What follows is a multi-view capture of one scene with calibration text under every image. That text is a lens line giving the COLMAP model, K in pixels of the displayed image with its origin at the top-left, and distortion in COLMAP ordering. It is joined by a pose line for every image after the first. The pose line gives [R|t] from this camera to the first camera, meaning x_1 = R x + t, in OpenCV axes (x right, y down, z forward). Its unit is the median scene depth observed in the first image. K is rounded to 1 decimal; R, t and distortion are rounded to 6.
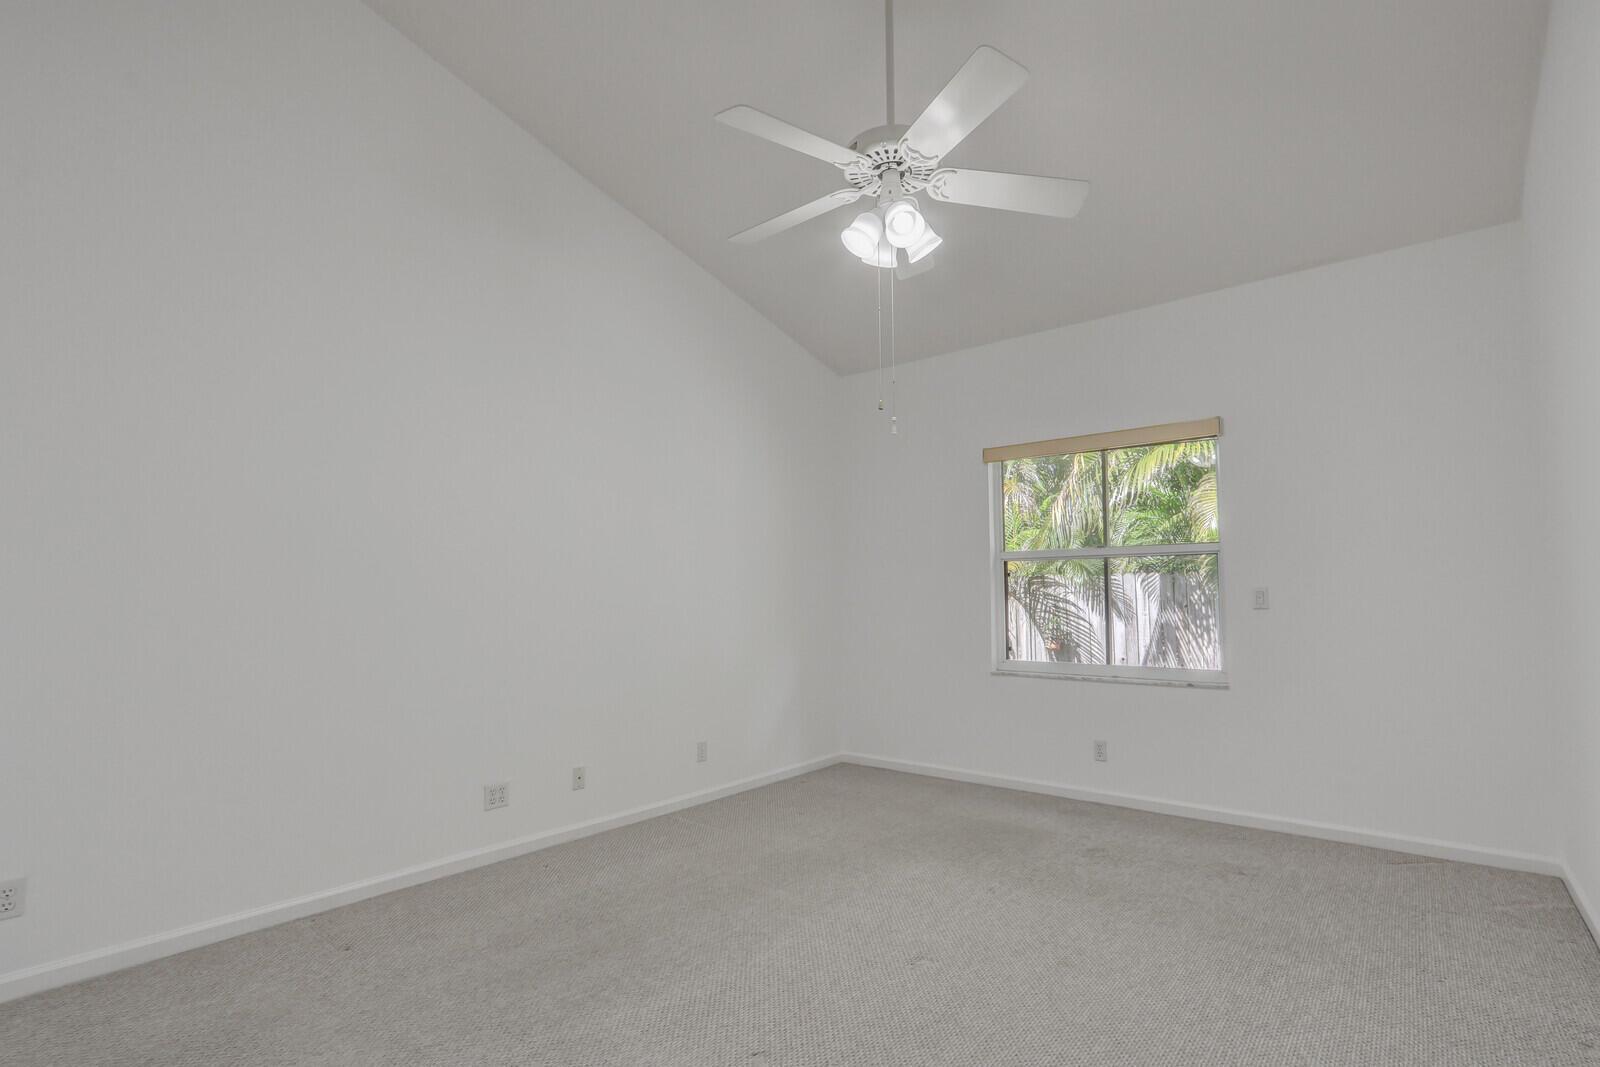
lens RADIAL K [[749.6, 0, 818.8], [0, 749.6, 566.8], [0, 0, 1]] dist [-0.010673, 0.000981]
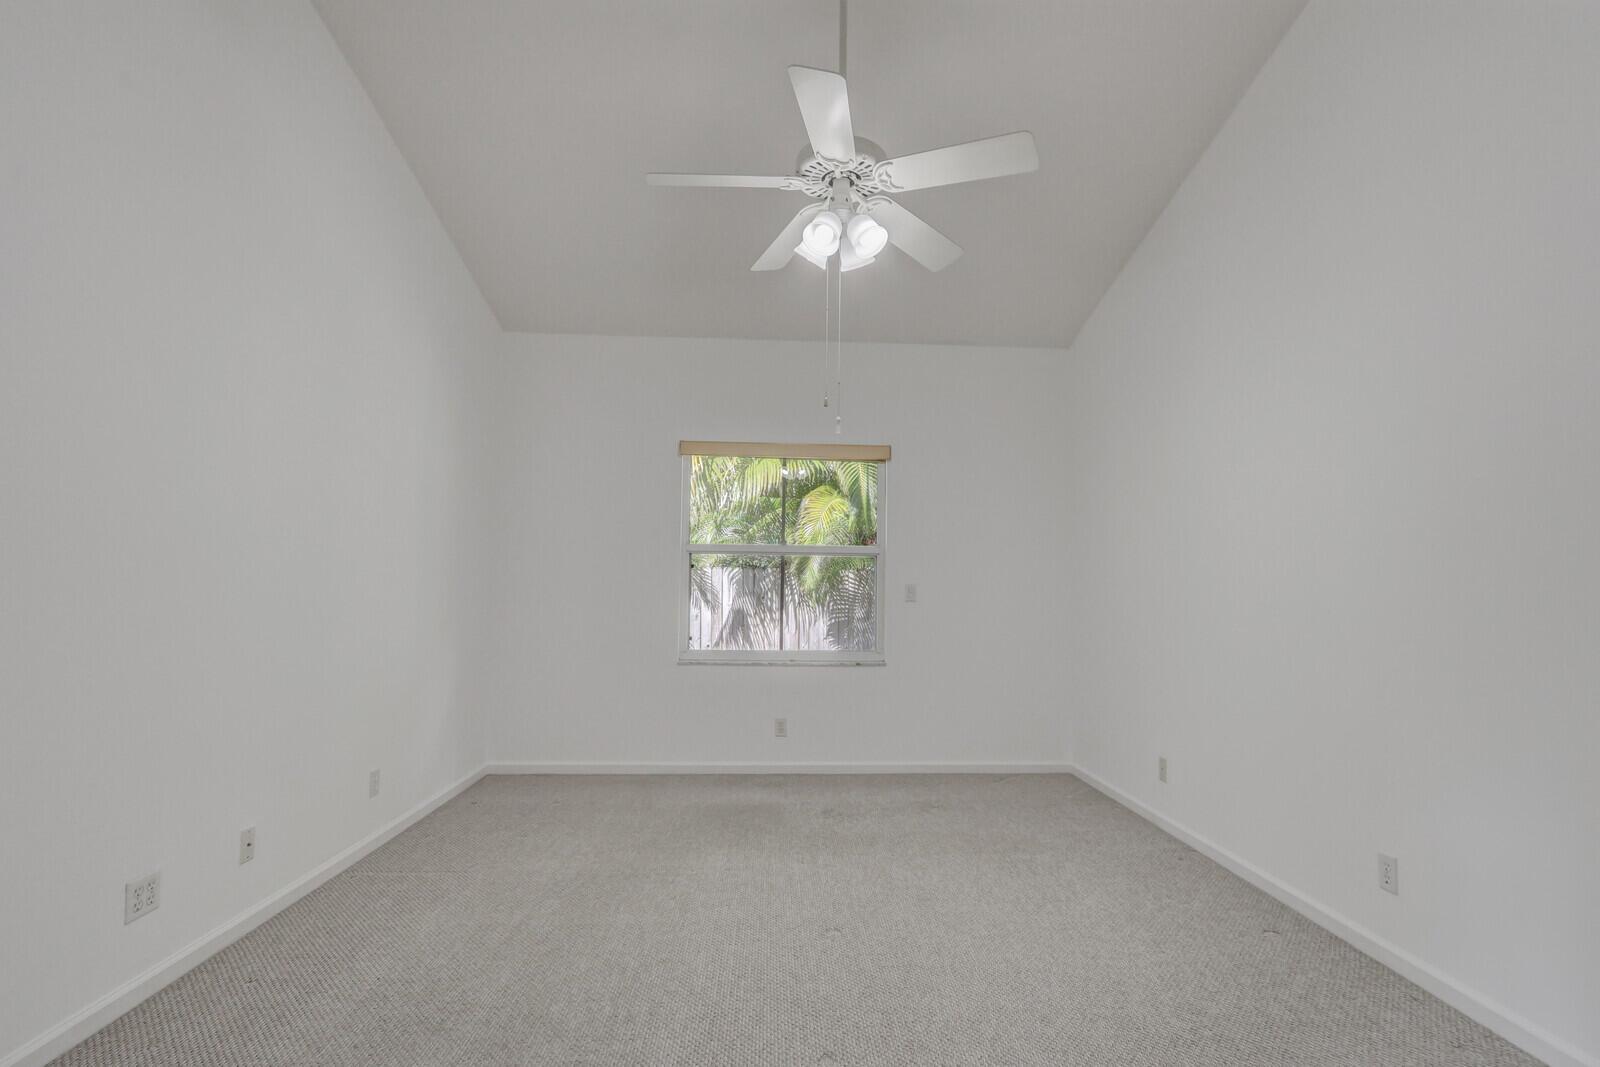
lens RADIAL K [[753.2, 0, 816.3], [0, 753.2, 567.0], [0, 0, 1]] dist [-0.022328, 0.006148]
pose [[0.743495, 0.032819, 0.667935, -0.371331], [-0.043554, 0.999051, -0.000607, 0.005331], [-0.667321, -0.028640, 0.744219, 0.144075]]
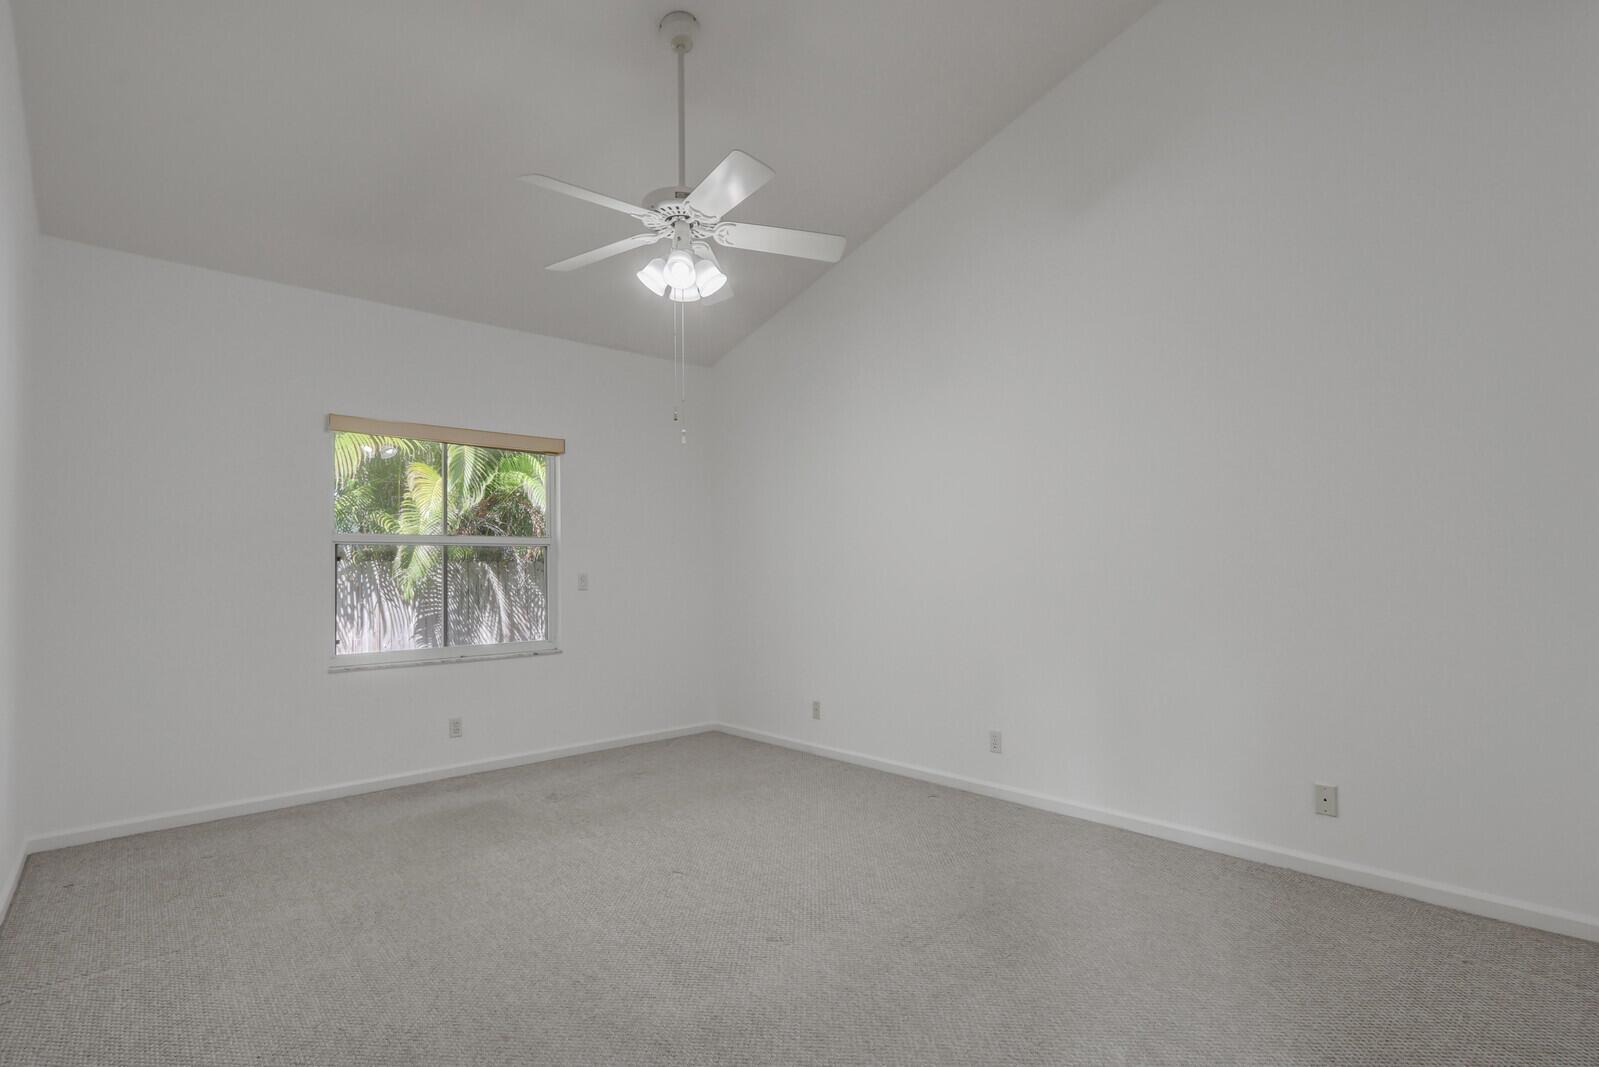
lens RADIAL K [[752.7, 0, 815.8], [0, 752.7, 566.9], [0, 0, 1]] dist [-0.022328, 0.006148]
pose [[0.156909, 0.012783, 0.987530, -0.641014], [-0.025763, 0.999629, -0.008846, 0.015671], [-0.987277, -0.024054, 0.157180, 0.360324]]
